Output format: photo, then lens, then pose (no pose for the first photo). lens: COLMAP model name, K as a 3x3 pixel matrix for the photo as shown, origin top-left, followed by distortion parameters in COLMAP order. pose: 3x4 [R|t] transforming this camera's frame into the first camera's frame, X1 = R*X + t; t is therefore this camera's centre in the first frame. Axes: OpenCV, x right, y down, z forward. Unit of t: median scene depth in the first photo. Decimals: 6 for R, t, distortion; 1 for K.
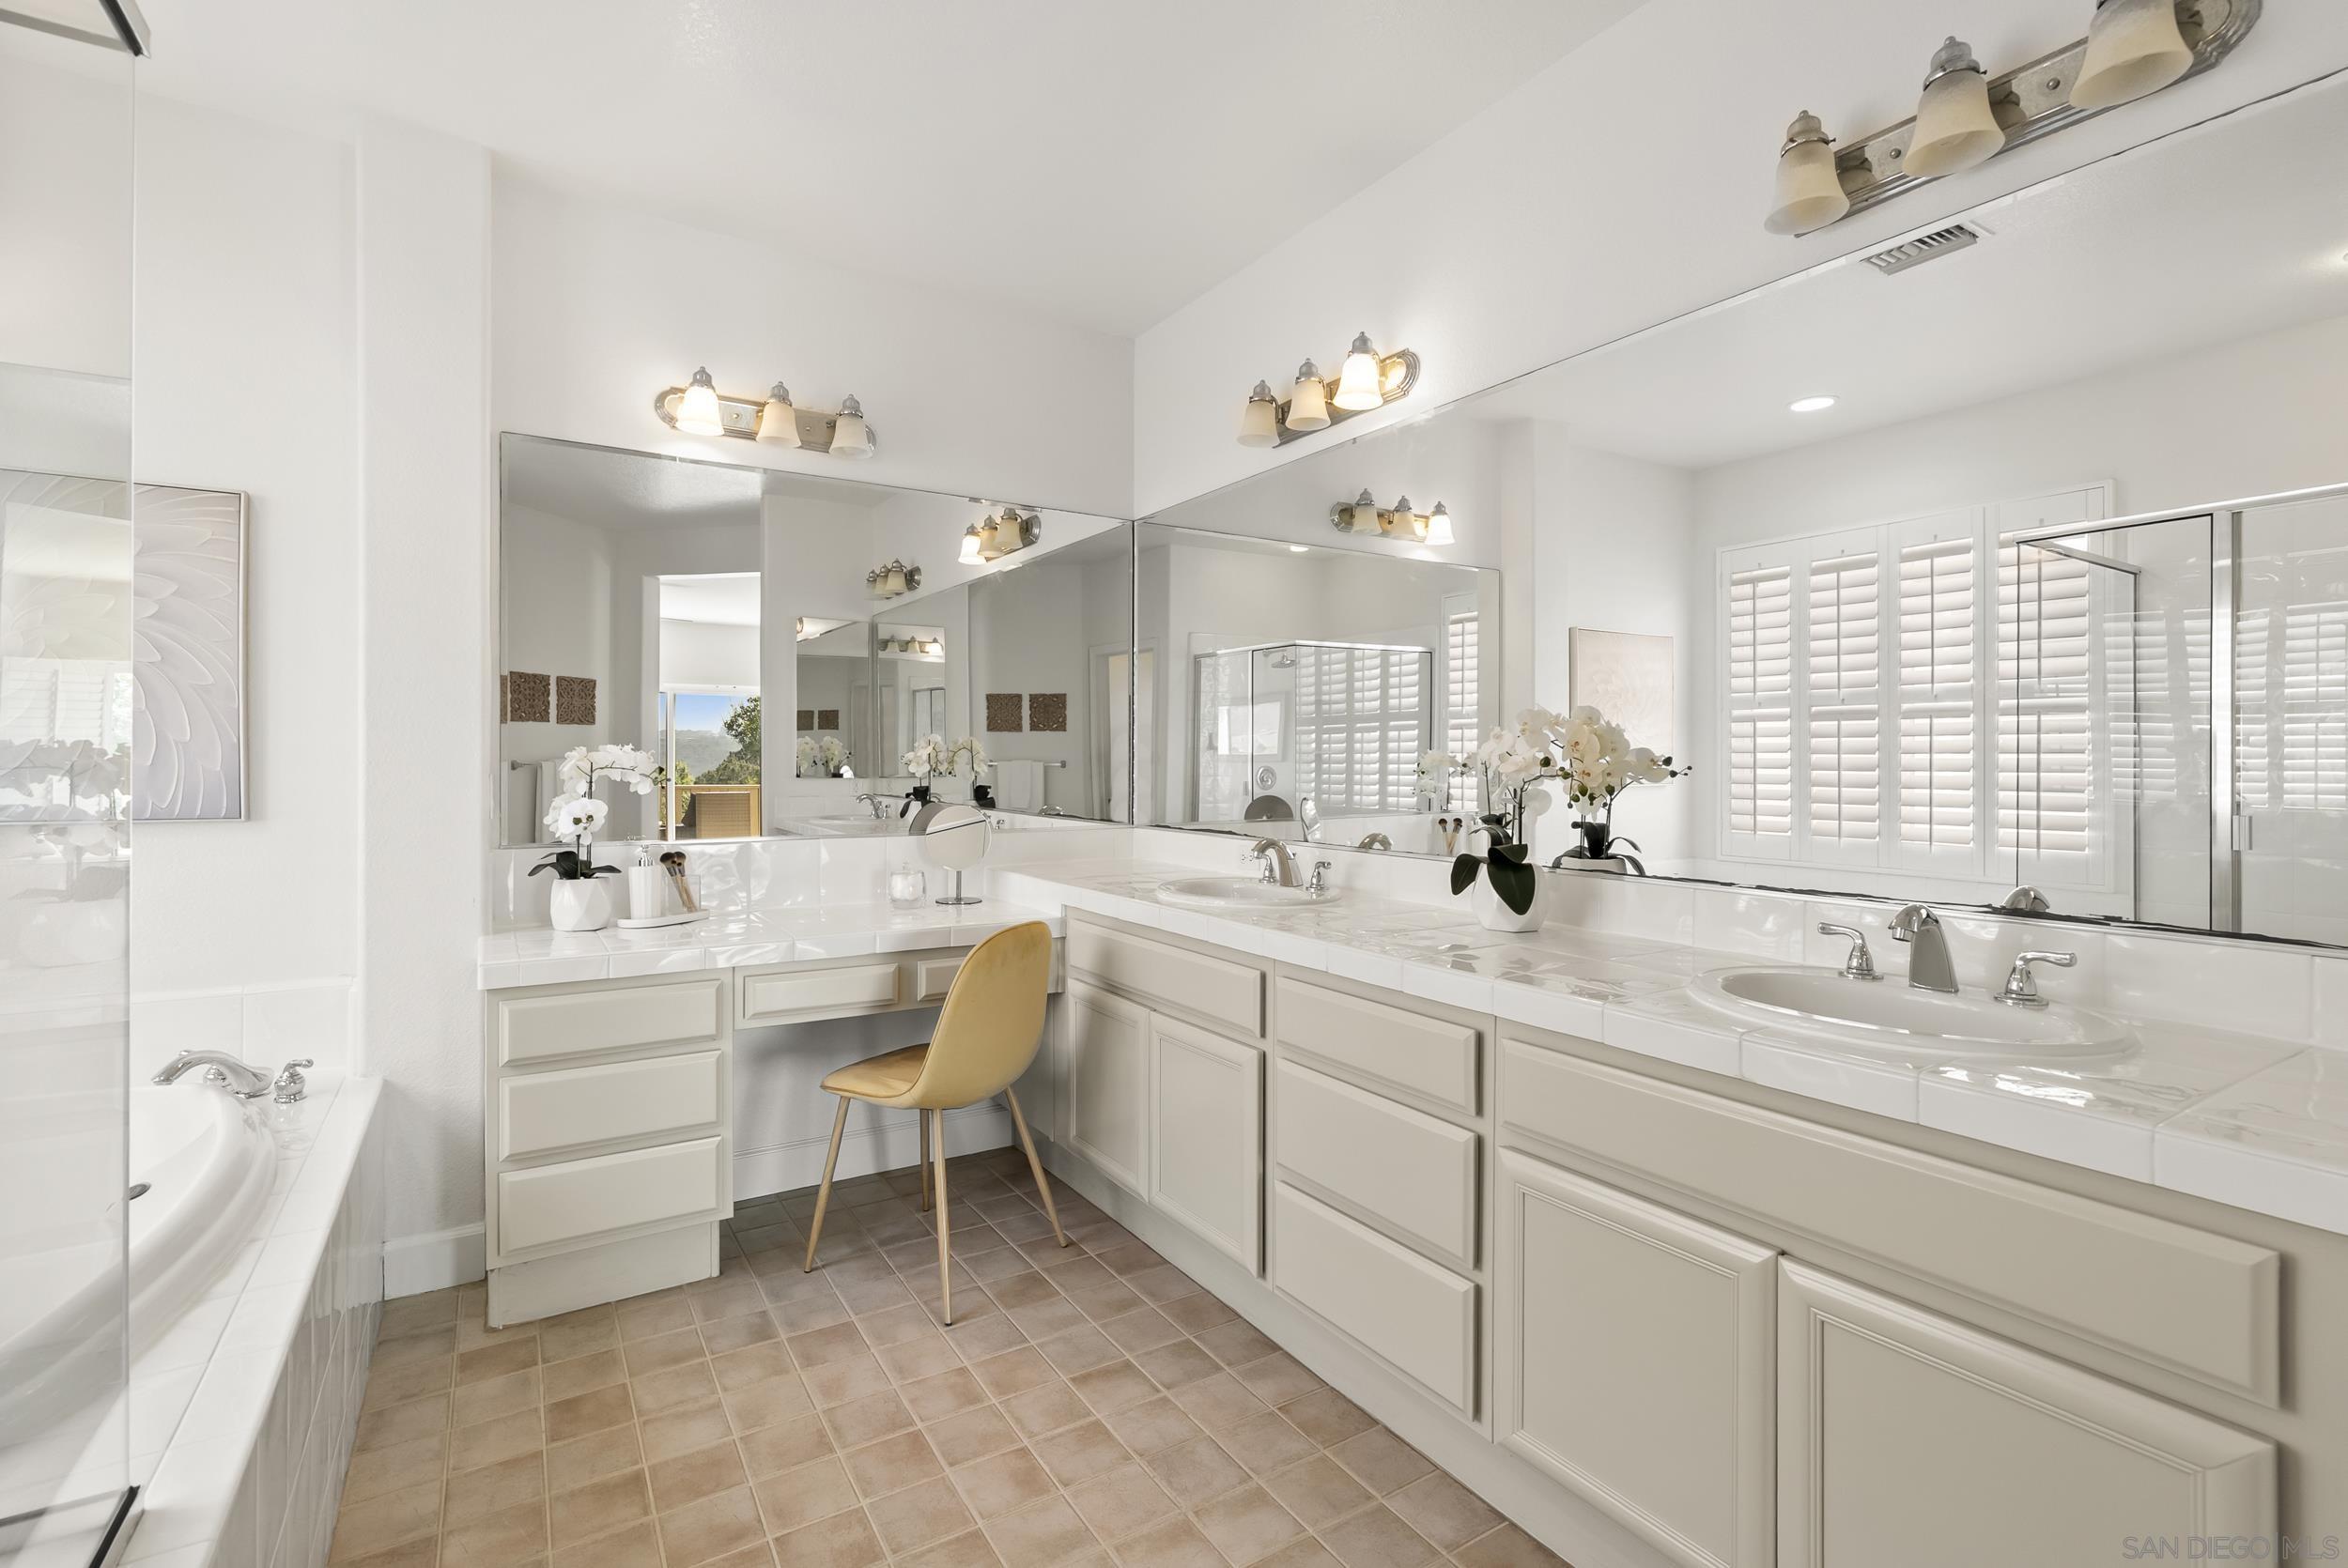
lens RADIAL K [[1063.3, 0, 1178.0], [0, 1063.3, 765.6], [0, 0, 1]] dist [-0.005973, 0.001262]
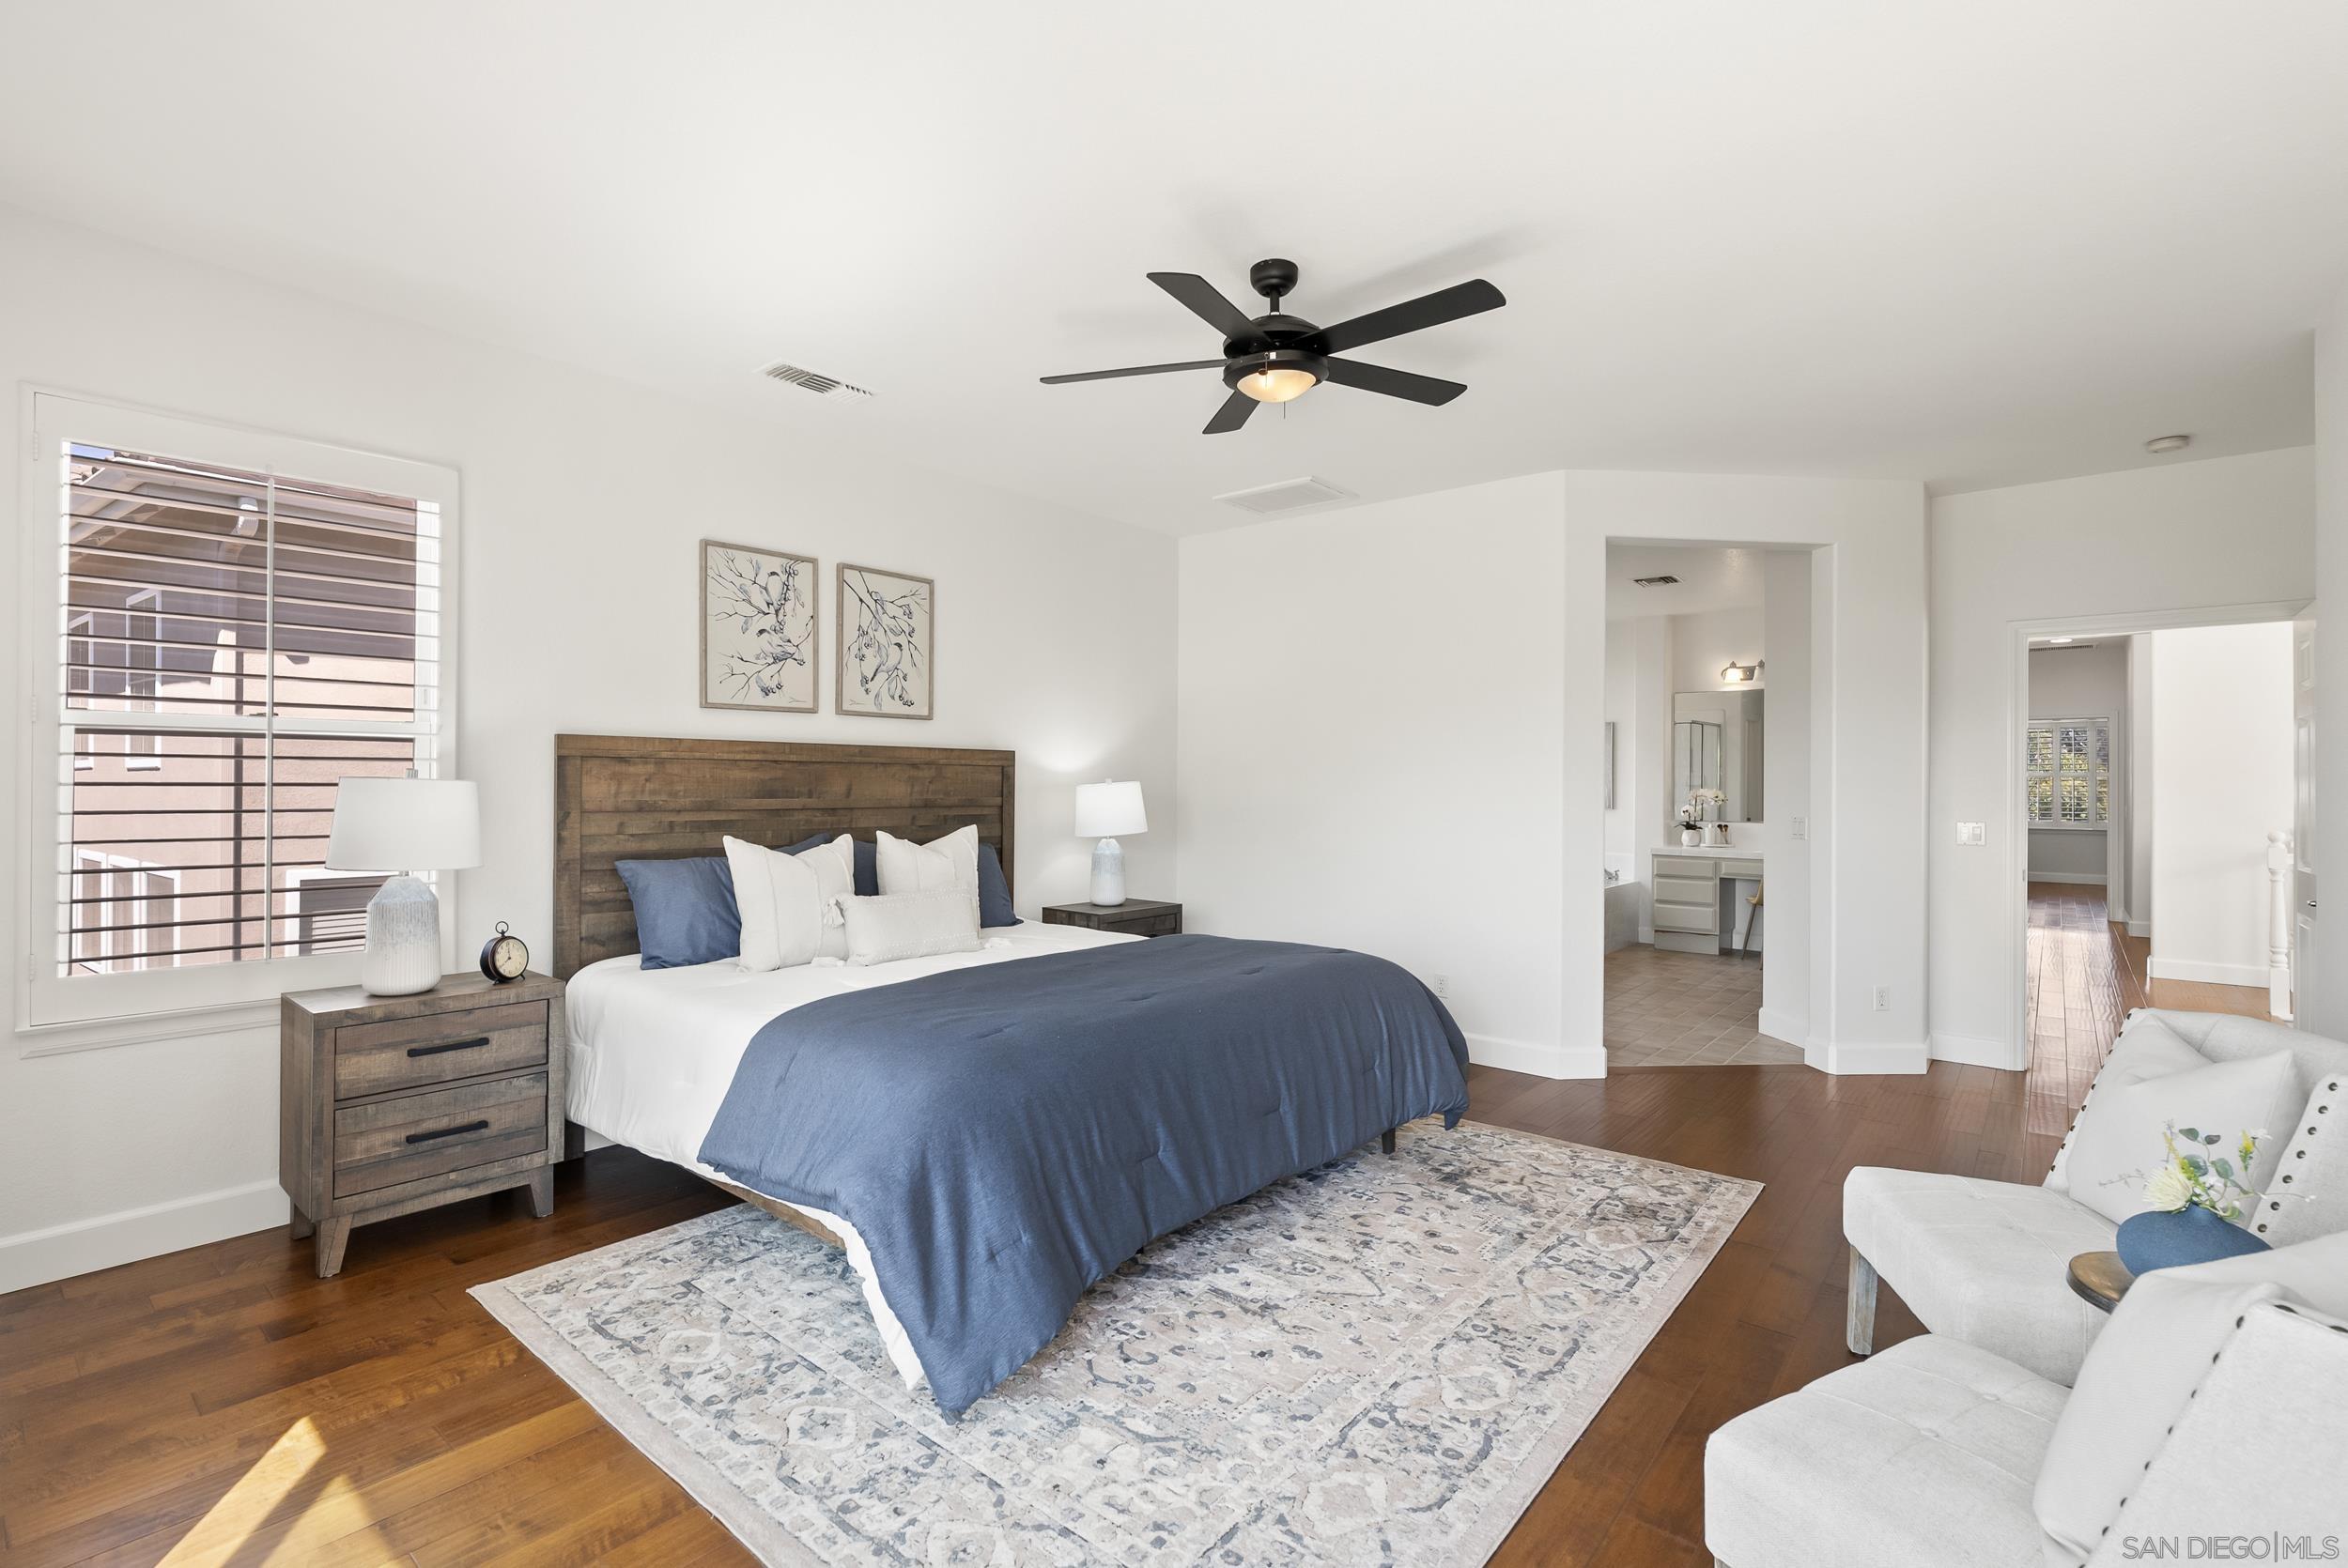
lens RADIAL K [[1063.3, 0, 1189.0], [0, 1063.3, 788.2], [0, 0, 1]] dist [-0.005973, 0.001262]
pose [[0.327258, 0.007778, -0.944903, 2.178150], [-0.009982, 0.999939, 0.004774, -0.023747], [0.944882, 0.007870, 0.327316, -1.645273]]
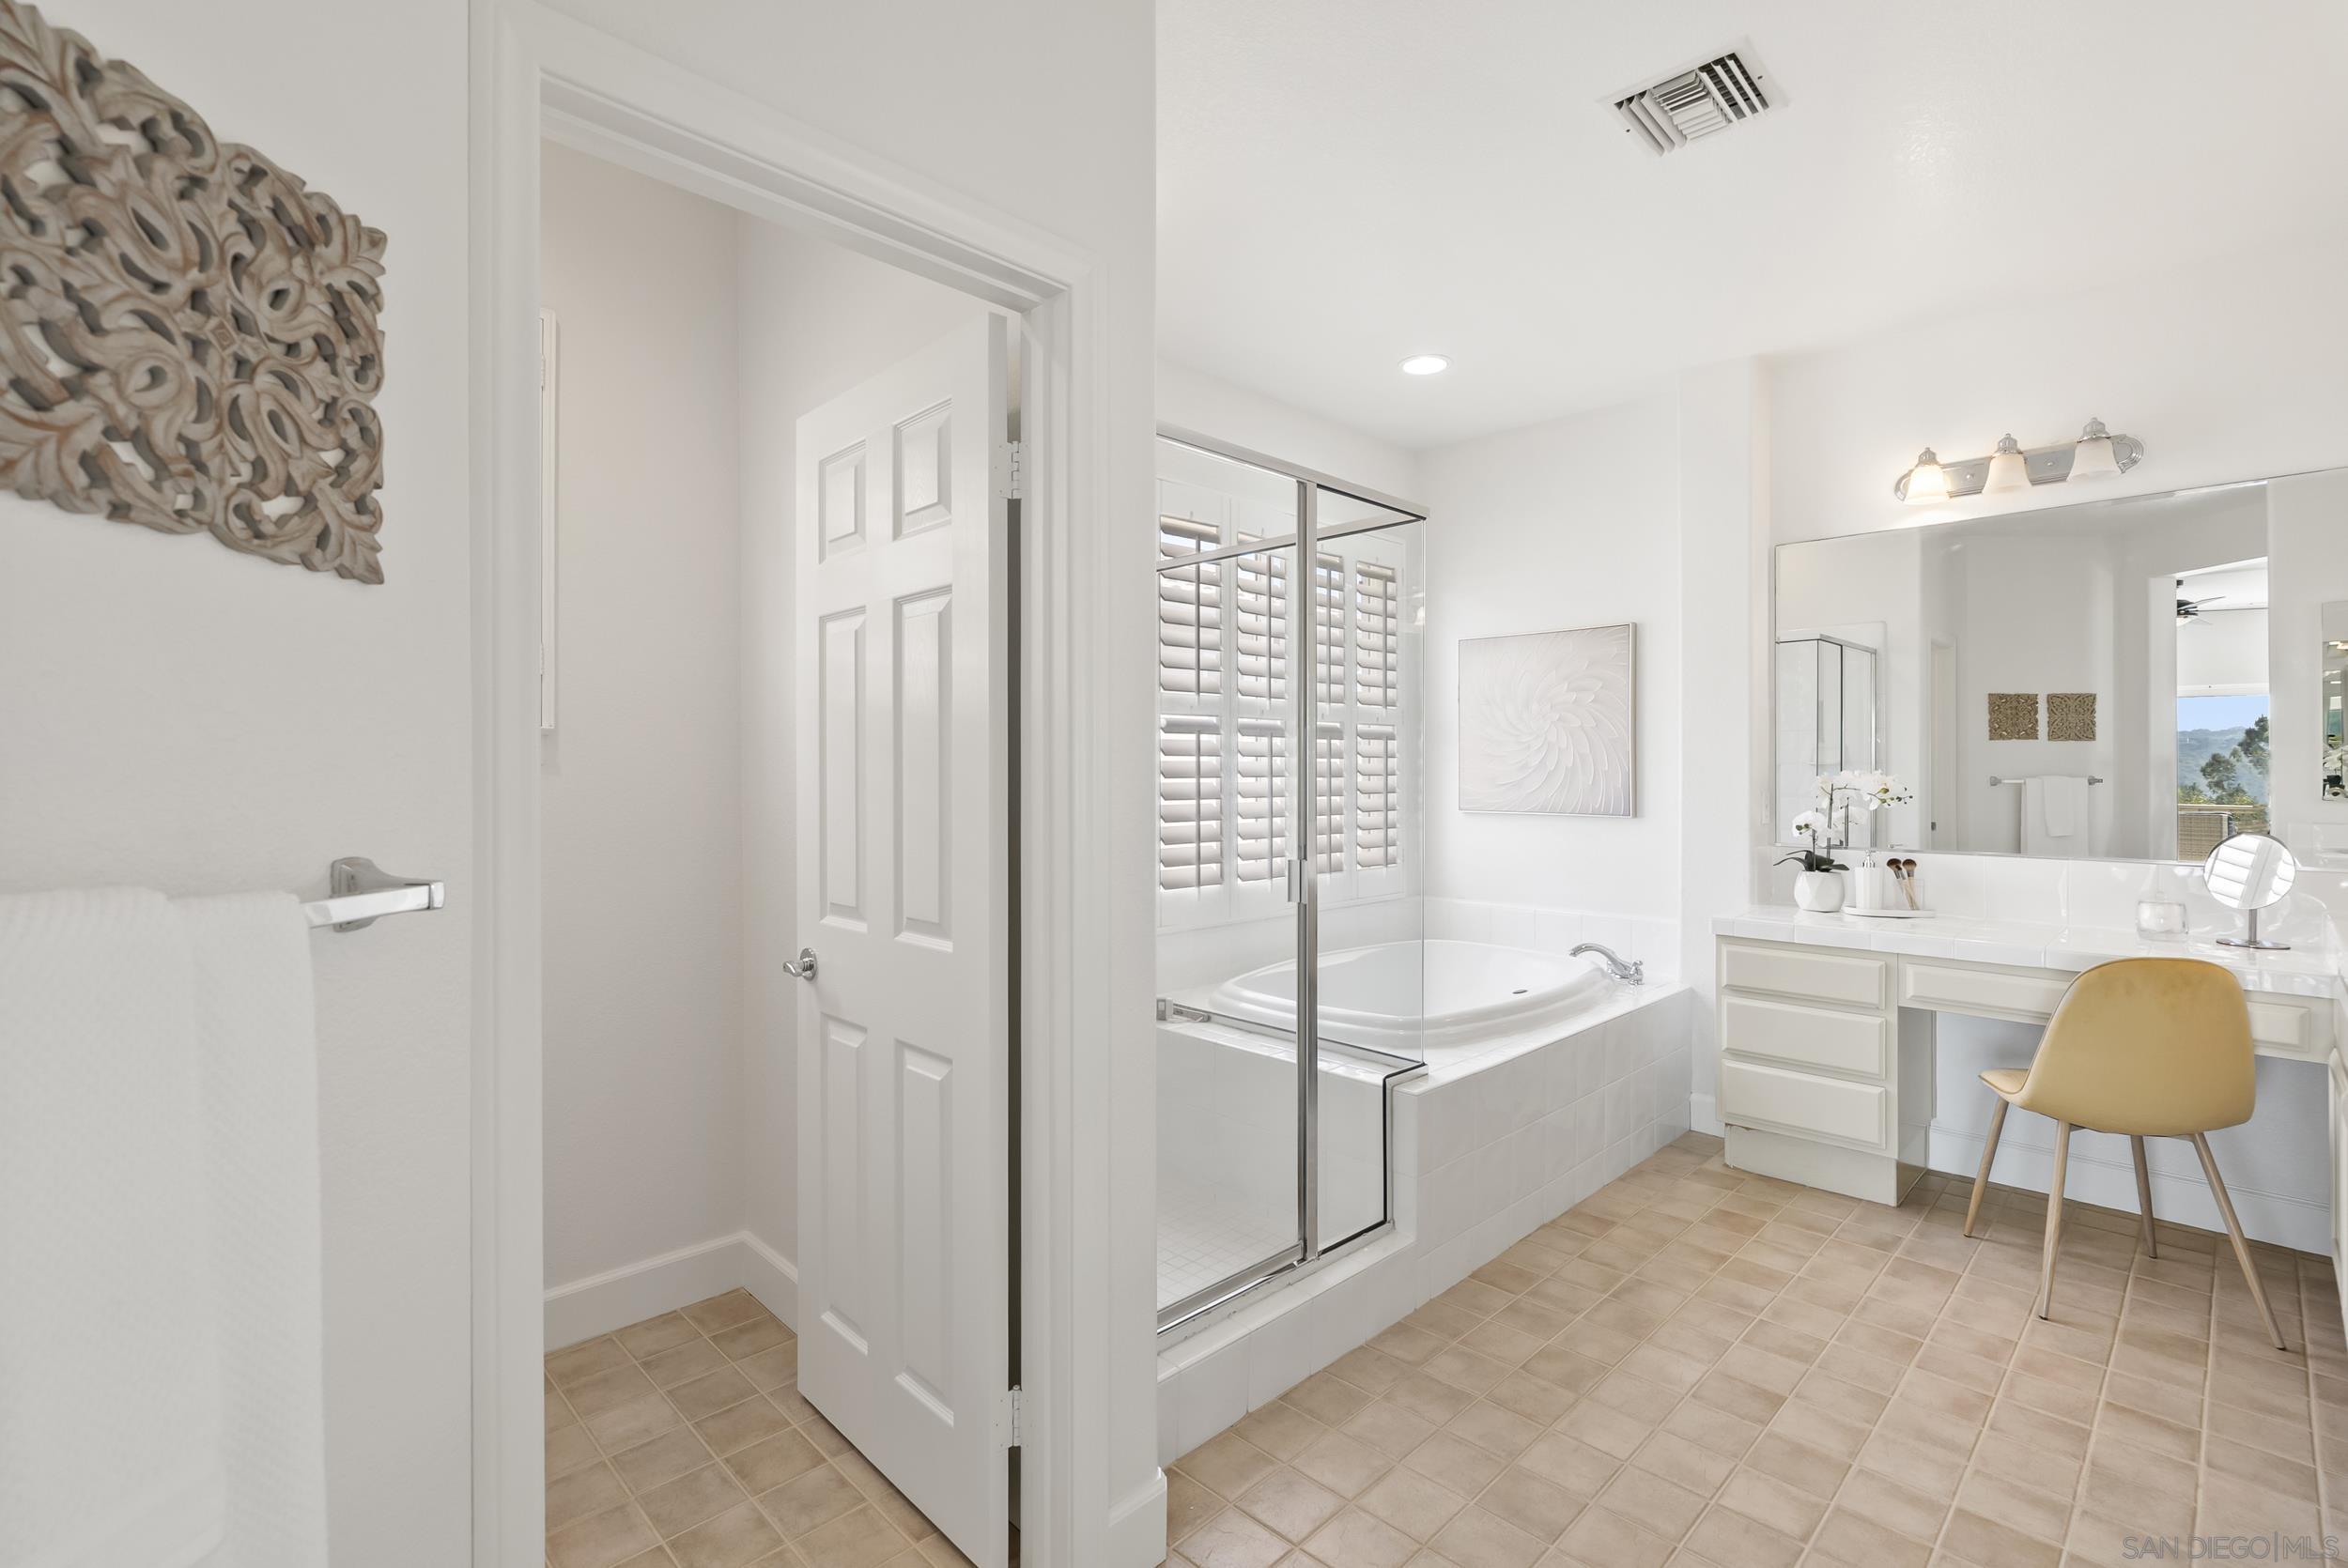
lens RADIAL K [[1063.3, 0, 1166.2], [0, 1063.3, 770.3], [0, 0, 1]] dist [-0.005973, 0.001262]
pose [[0.206442, -0.002553, -0.978456, 0.615034], [-0.003352, 0.999989, -0.003317, -0.014344], [0.978453, 0.003965, 0.206431, -0.075771]]
